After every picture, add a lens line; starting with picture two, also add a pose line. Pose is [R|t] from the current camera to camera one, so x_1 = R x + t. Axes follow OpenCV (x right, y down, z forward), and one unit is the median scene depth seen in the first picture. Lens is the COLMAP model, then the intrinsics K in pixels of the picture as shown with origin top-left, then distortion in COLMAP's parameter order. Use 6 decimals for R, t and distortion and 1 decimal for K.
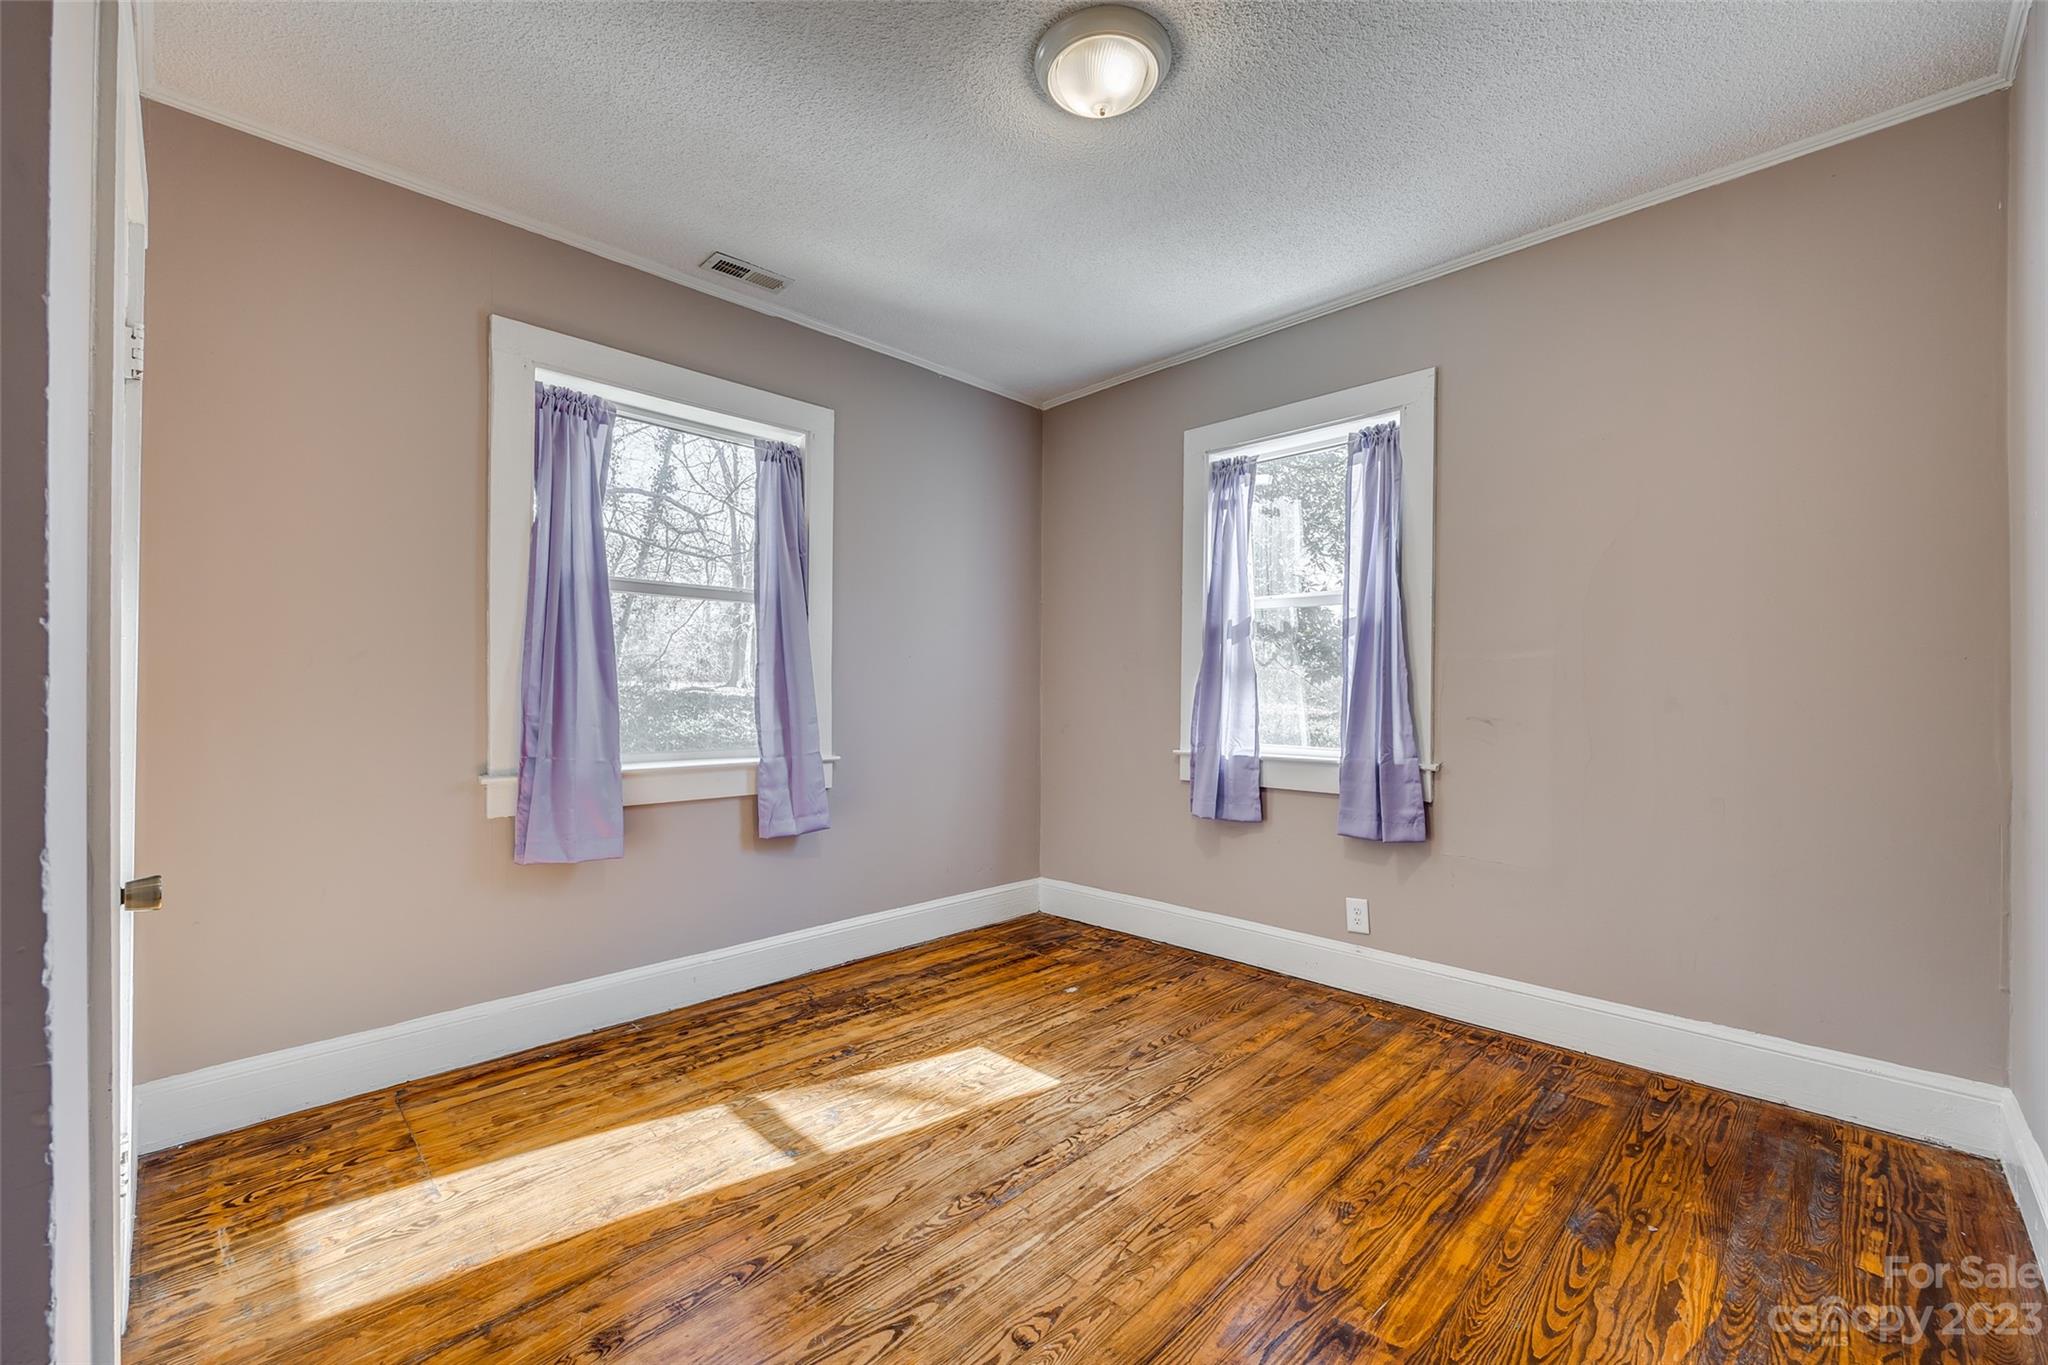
lens RADIAL K [[818.1, 0, 1029.2], [0, 818.1, 691.1], [0, 0, 1]] dist [-0.003590, 0.000177]
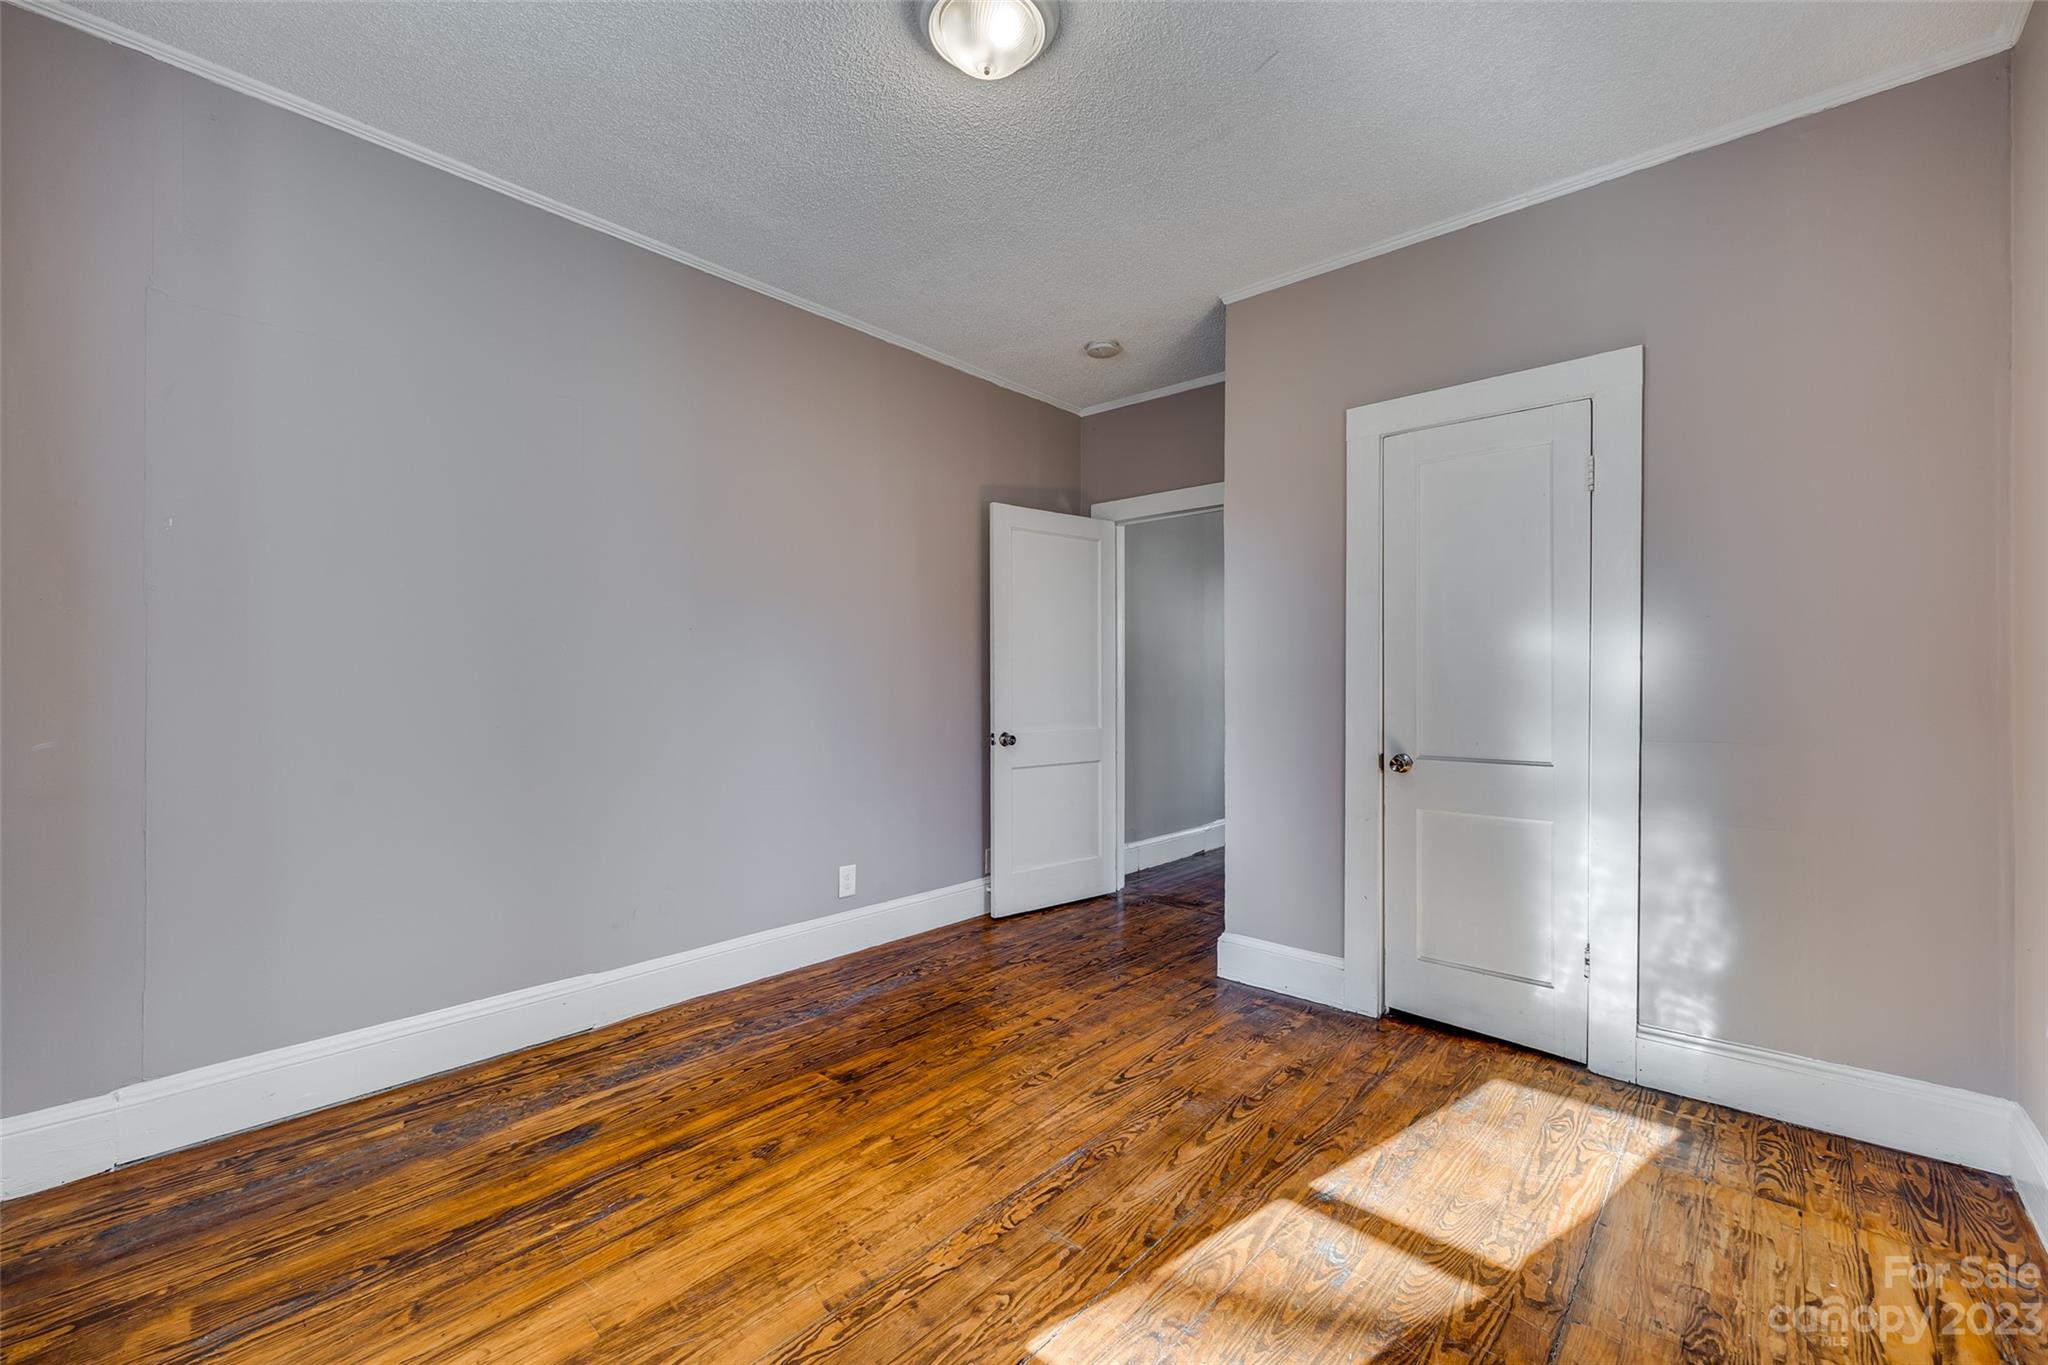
lens RADIAL K [[818.1, 0, 1029.2], [0, 818.1, 691.1], [0, 0, 1]] dist [-0.003590, 0.000177]
pose [[-0.998728, 0.000944, -0.050414, 0.082081], [0.000610, 0.999978, 0.006630, 0.007893], [0.050419, 0.006591, -0.998706, 2.037821]]
